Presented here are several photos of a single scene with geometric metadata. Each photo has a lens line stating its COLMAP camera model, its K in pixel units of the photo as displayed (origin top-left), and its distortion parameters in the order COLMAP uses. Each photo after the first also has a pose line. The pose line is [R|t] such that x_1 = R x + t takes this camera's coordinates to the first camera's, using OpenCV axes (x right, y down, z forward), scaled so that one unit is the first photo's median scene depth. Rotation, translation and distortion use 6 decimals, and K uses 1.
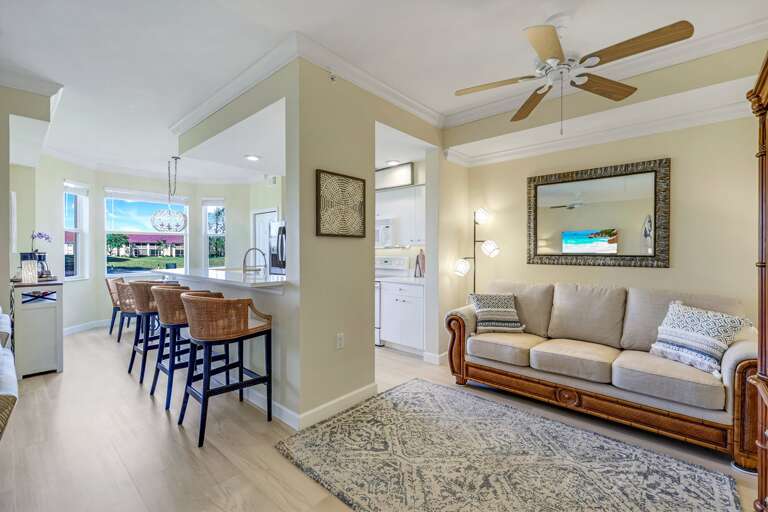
lens RADIAL K [[335.8, 0, 383.8], [0, 335.8, 253.7], [0, 0, 1]] dist [0.000697, -0.000244]
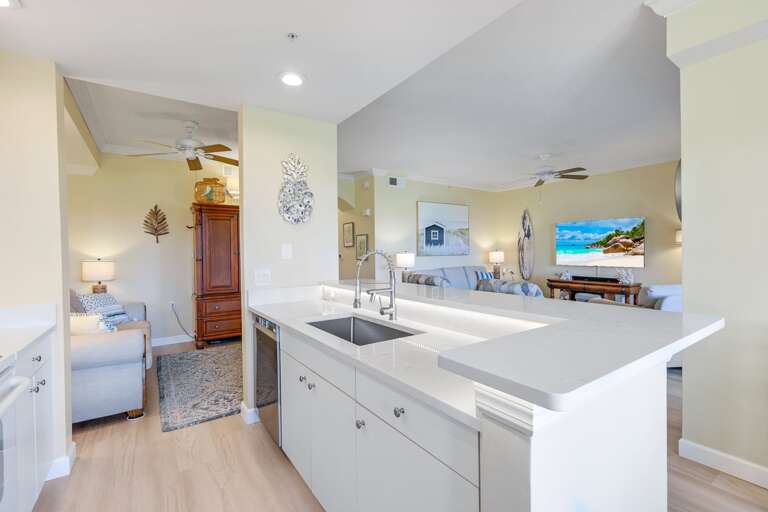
lens RADIAL K [[335.8, 0, 383.8], [0, 335.8, 253.7], [0, 0, 1]] dist [0.000697, -0.000244]
pose [[-0.972774, 0.007176, 0.231645, -0.651602], [0.010715, 0.999844, 0.014024, -0.023263], [-0.231509, 0.016125, -0.972699, 1.923876]]
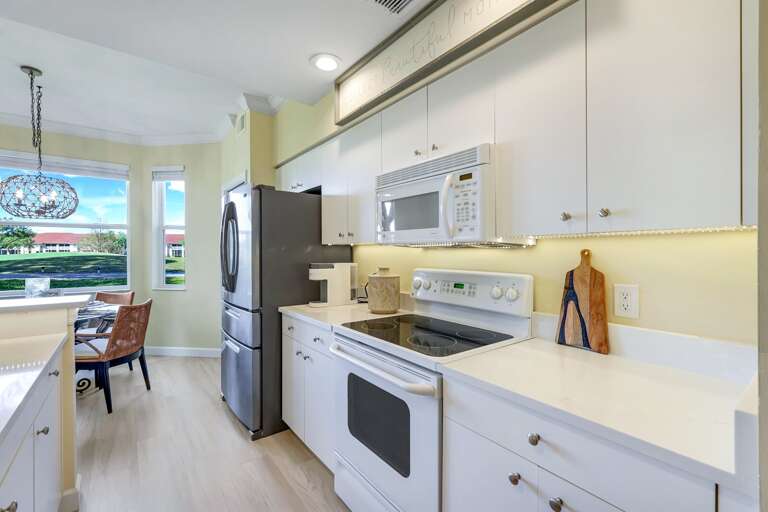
lens RADIAL K [[335.8, 0, 383.8], [0, 335.8, 253.7], [0, 0, 1]] dist [0.000697, -0.000244]
pose [[0.983012, -0.001440, -0.183536, -0.011778], [0.001937, 0.999995, 0.002529, -0.020040], [0.183531, -0.002842, 0.983010, 1.159563]]
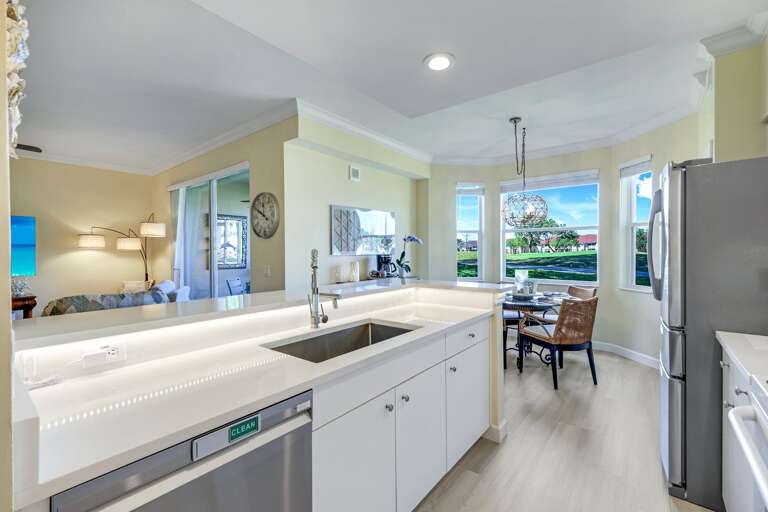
lens RADIAL K [[335.8, 0, 383.8], [0, 335.8, 253.7], [0, 0, 1]] dist [0.000697, -0.000244]
pose [[0.047960, 0.007694, -0.998820, 0.131476], [-0.001820, 0.999969, 0.007615, -0.022069], [0.998848, 0.001453, 0.047972, 1.338986]]
